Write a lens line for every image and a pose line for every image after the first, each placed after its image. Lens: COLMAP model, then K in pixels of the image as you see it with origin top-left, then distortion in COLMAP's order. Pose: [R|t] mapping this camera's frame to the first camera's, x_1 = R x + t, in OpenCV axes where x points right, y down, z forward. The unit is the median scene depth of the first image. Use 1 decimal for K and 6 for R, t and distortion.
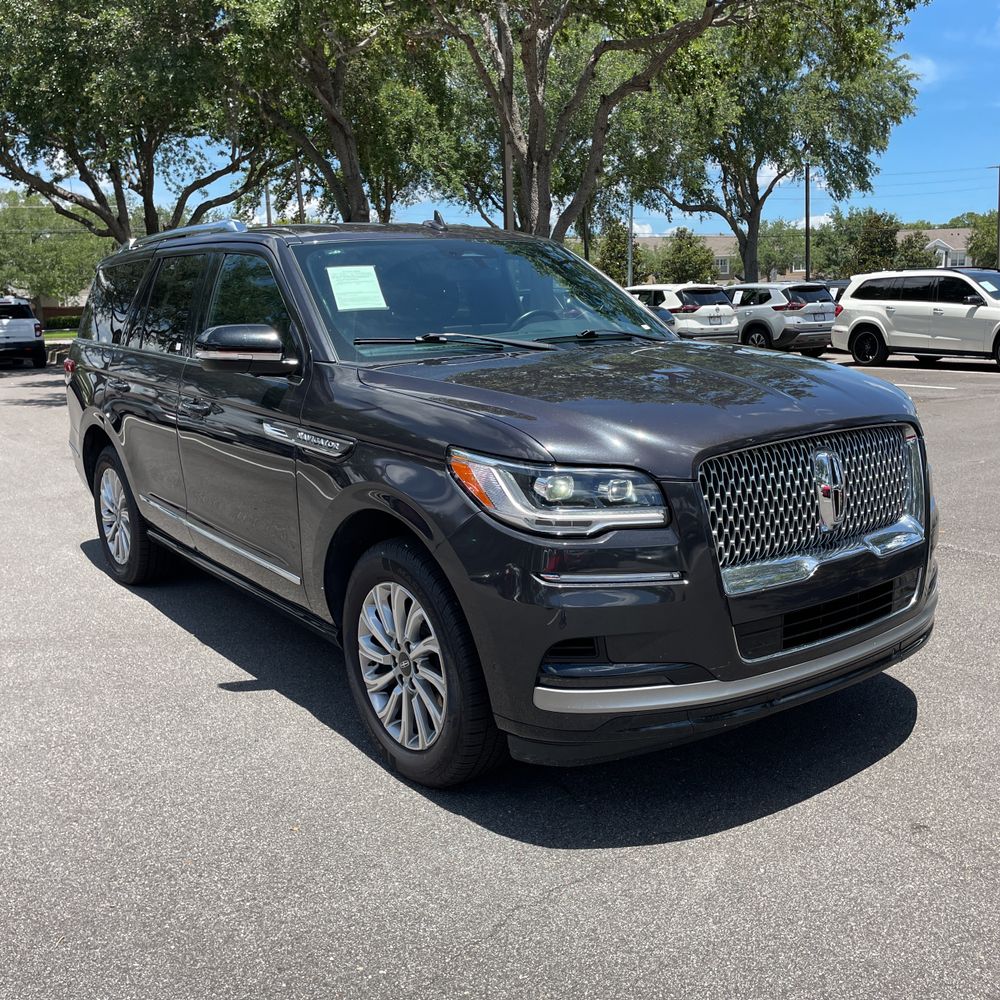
lens RADIAL K [[1024.6, 0, 522.0], [0, 1024.6, 507.3], [0, 0, 1]] dist [0.041402, 0.000000]
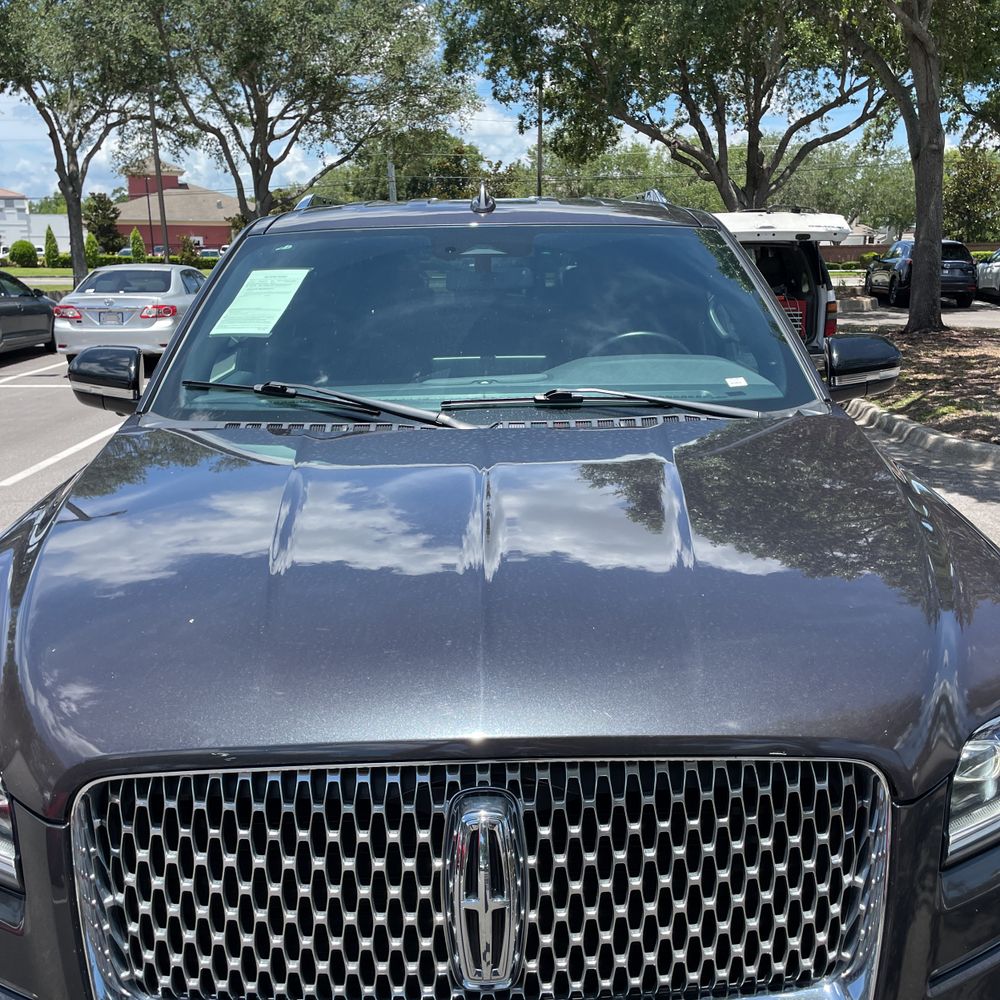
lens RADIAL K [[1024.6, 0, 506.6], [0, 1024.6, 502.3], [0, 0, 1]] dist [0.041402, 0.000000]
pose [[0.808294, 0.159714, -0.566704, 0.126051], [-0.129381, 0.987160, 0.093673, -0.052134], [0.574388, -0.002395, 0.818579, 0.162606]]
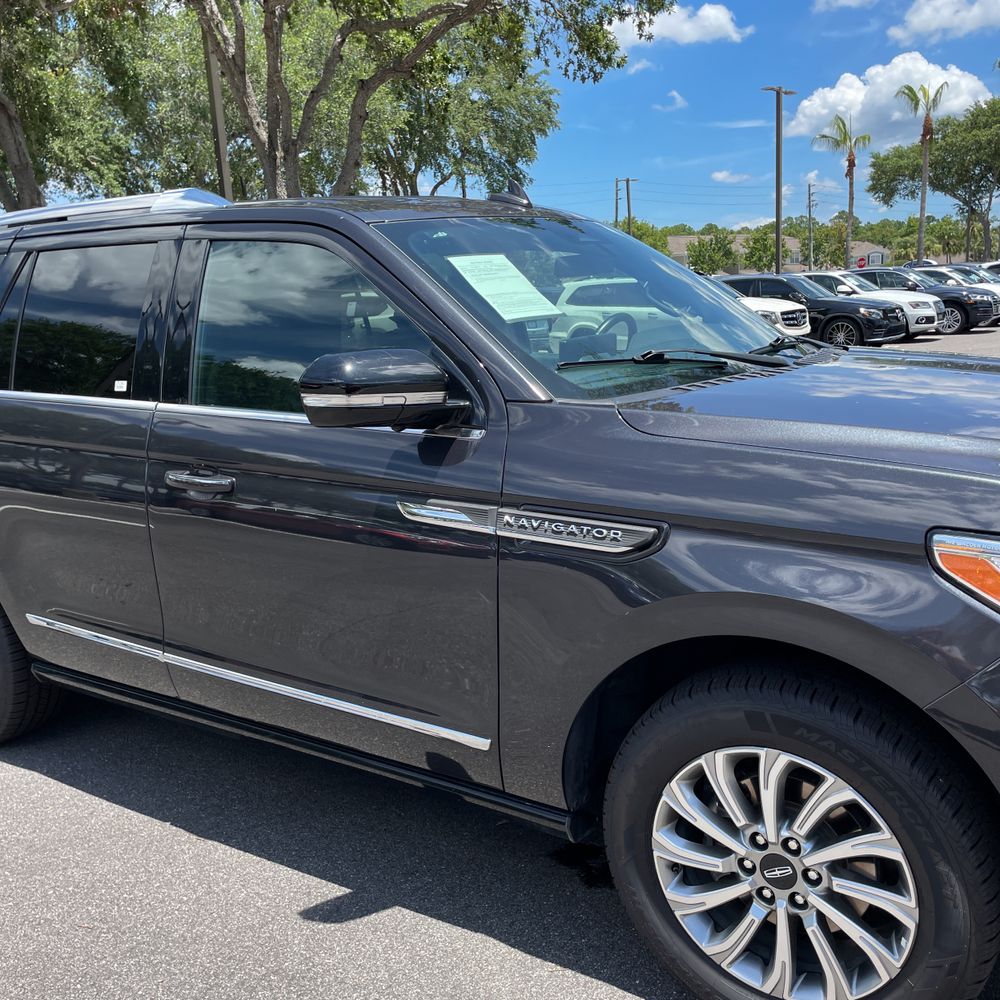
lens RADIAL K [[1024.6, 0, 510.0], [0, 1024.6, 500.7], [0, 0, 1]] dist [0.041402, 0.000000]
pose [[0.940969, -0.083488, 0.328035, -0.122076], [0.088058, 0.996115, 0.000924, -0.023932], [-0.326838, 0.028016, 0.944665, 0.118451]]
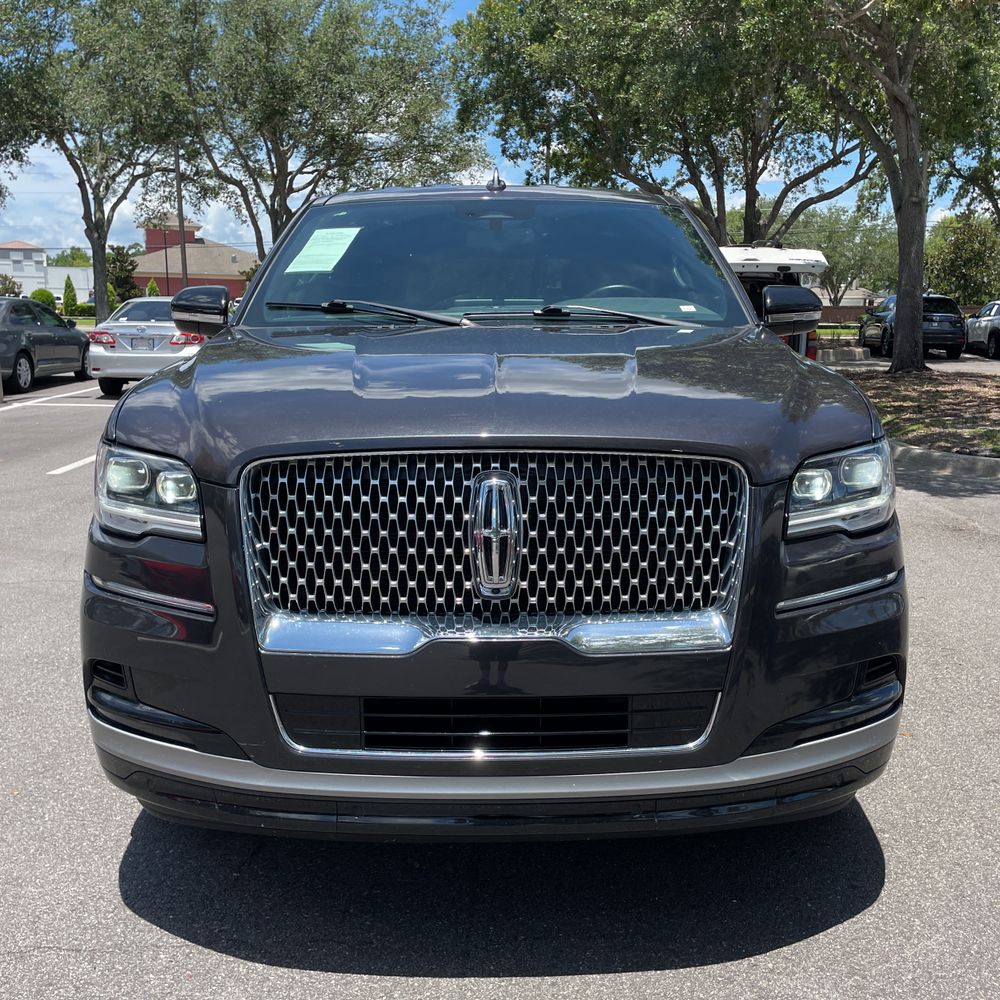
lens RADIAL K [[1024.6, 0, 506.6], [0, 1024.6, 505.4], [0, 0, 1]] dist [0.041402, 0.000000]
pose [[0.804149, 0.142120, -0.577188, 0.167776], [-0.144653, 0.988595, 0.041887, -0.016040], [0.576559, 0.049809, 0.815536, 0.112297]]
